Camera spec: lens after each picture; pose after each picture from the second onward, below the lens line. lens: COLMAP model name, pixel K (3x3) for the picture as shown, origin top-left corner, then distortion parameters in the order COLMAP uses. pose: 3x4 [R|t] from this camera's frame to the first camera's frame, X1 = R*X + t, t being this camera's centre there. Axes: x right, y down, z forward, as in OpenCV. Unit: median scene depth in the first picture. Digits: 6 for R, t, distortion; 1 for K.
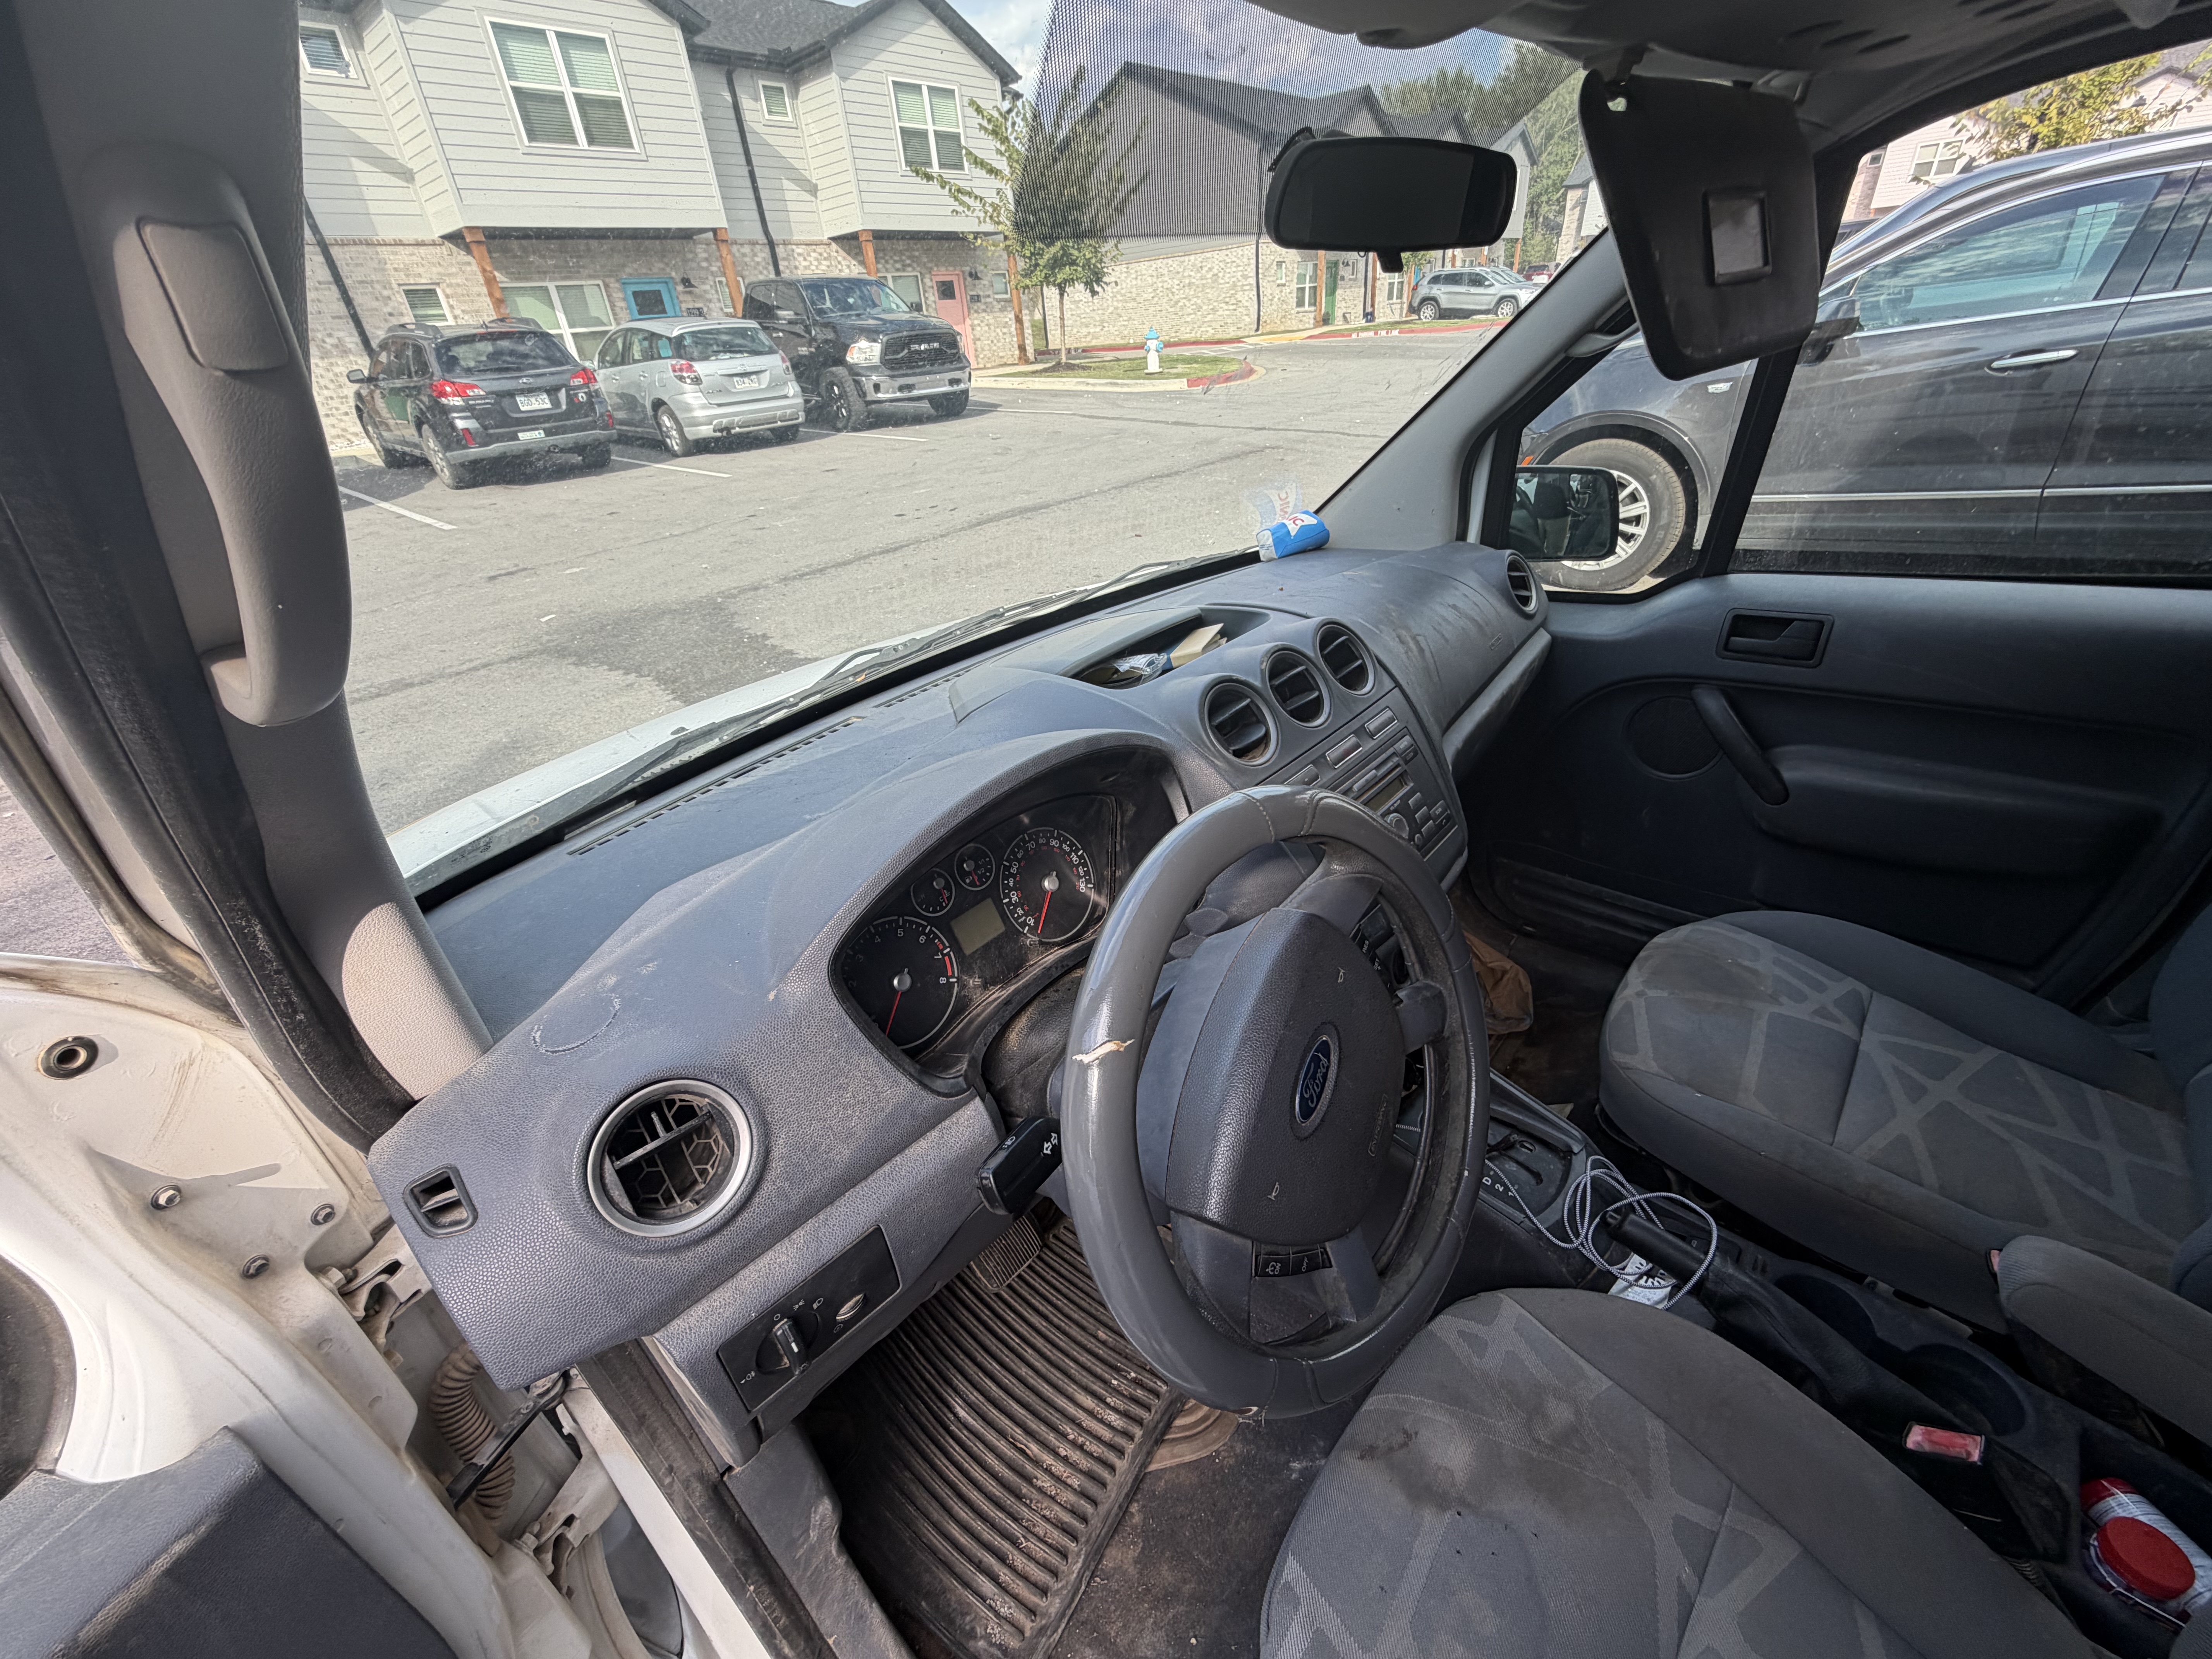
lens RADIAL K [[878.1, 0, 1106.0], [0, 878.1, 829.5], [0, 0, 1]] dist [0.001419, -0.000361]
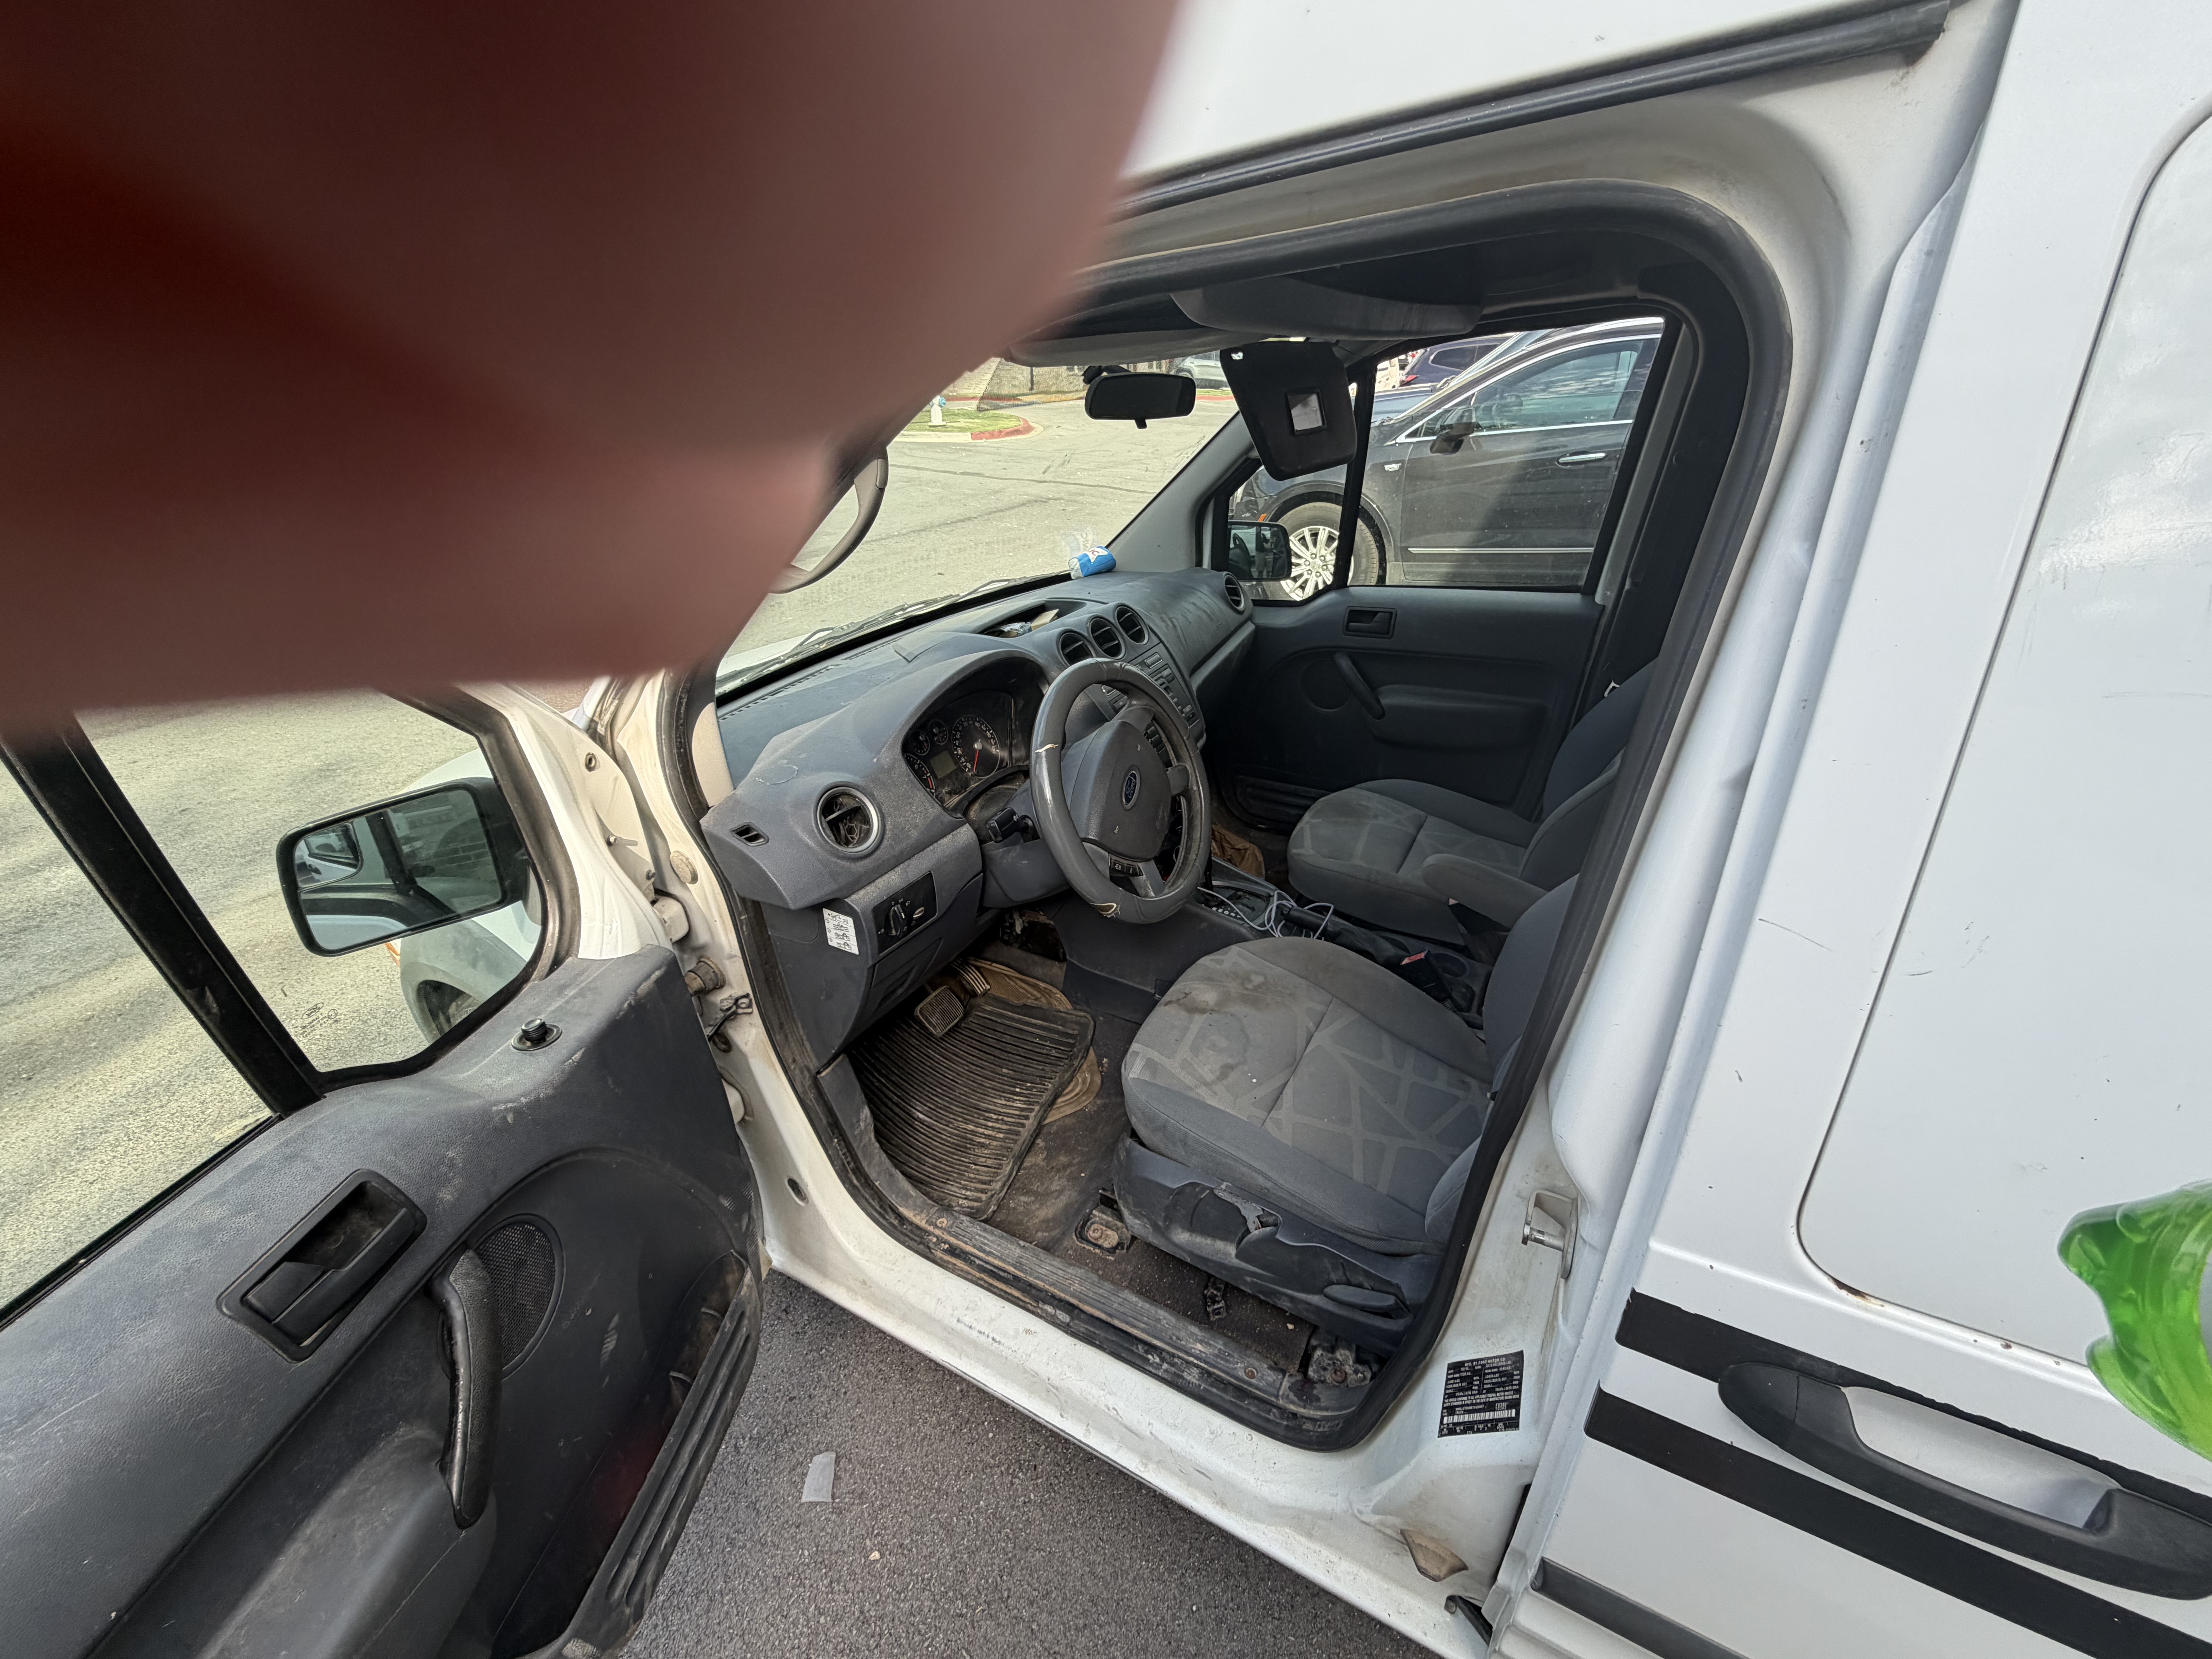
lens RADIAL K [[878.1, 0, 1106.0], [0, 878.1, 829.5], [0, 0, 1]] dist [0.001419, -0.000361]
pose [[0.972734, -0.051042, 0.226237, -0.166112], [0.061667, 0.997289, -0.040145, 0.238141], [-0.223575, 0.053002, 0.973245, -0.574211]]
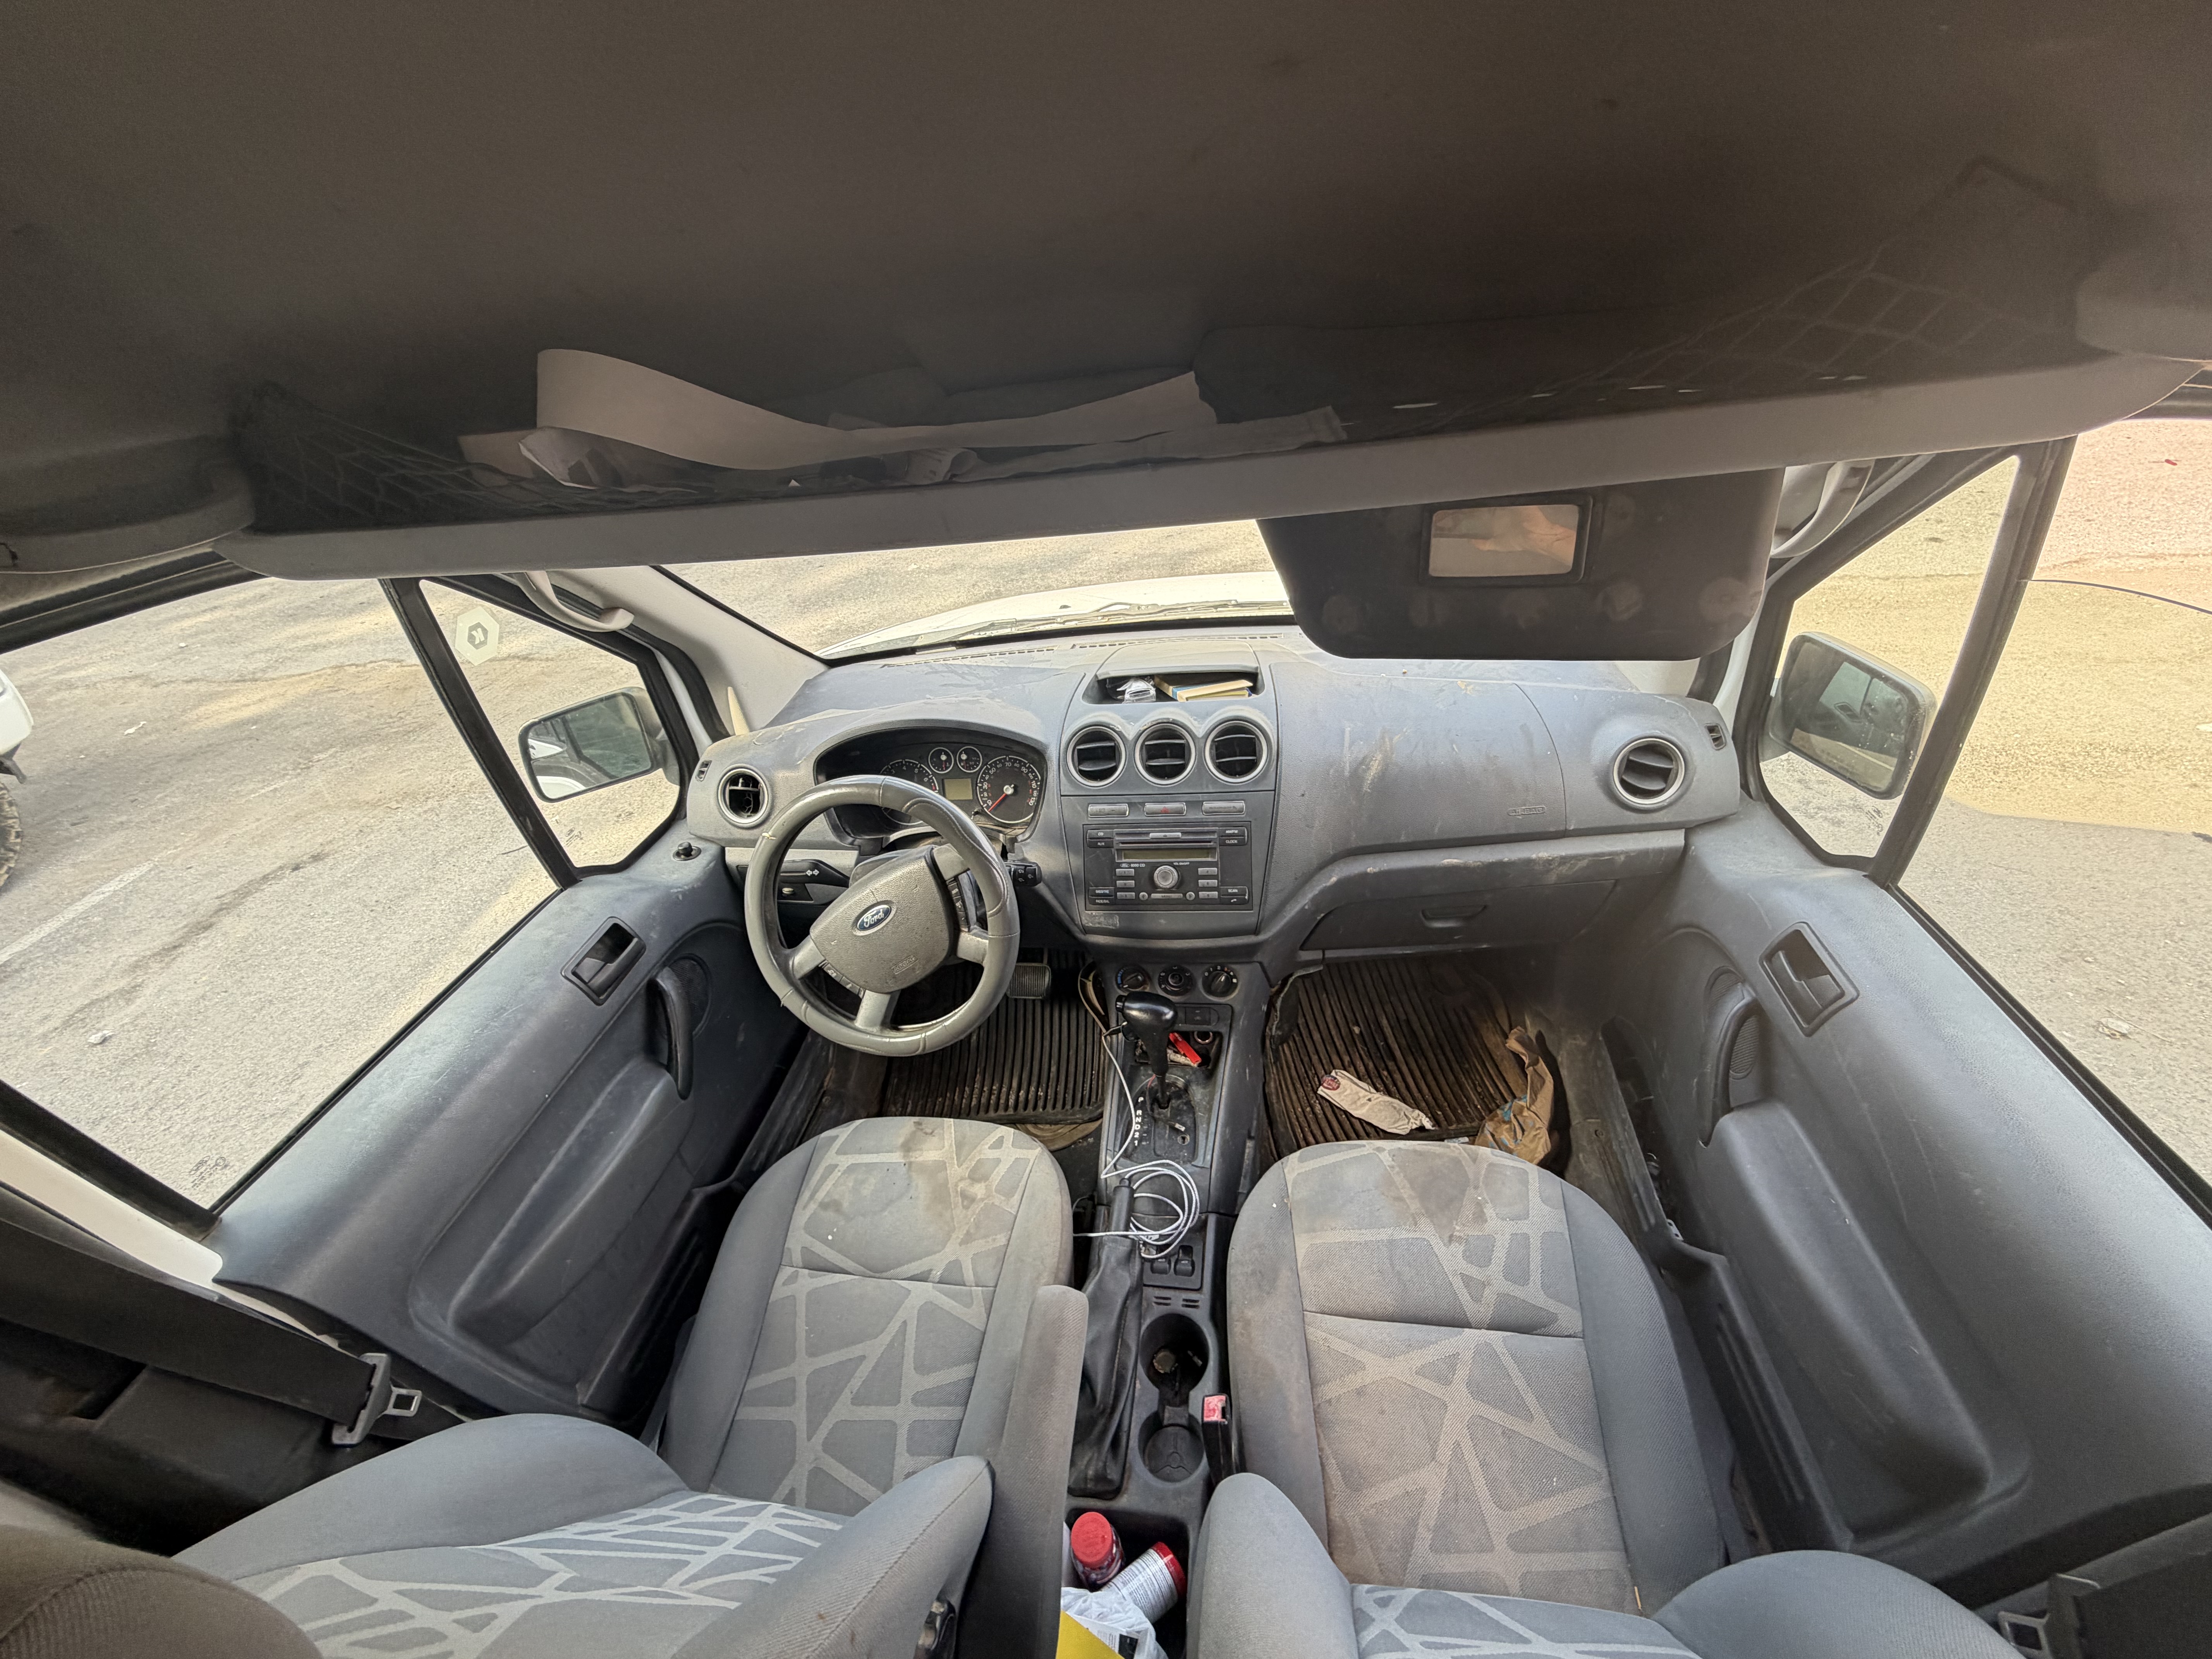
lens RADIAL K [[890.0, 0, 1106.0], [0, 890.0, 829.5], [0, 0, 1]] dist [-0.000583, 0.000062]
pose [[0.558454, 0.506222, -0.657167, 0.911151], [-0.349503, 0.862049, 0.367040, -0.428267], [0.752314, 0.024706, 0.658341, 0.011061]]
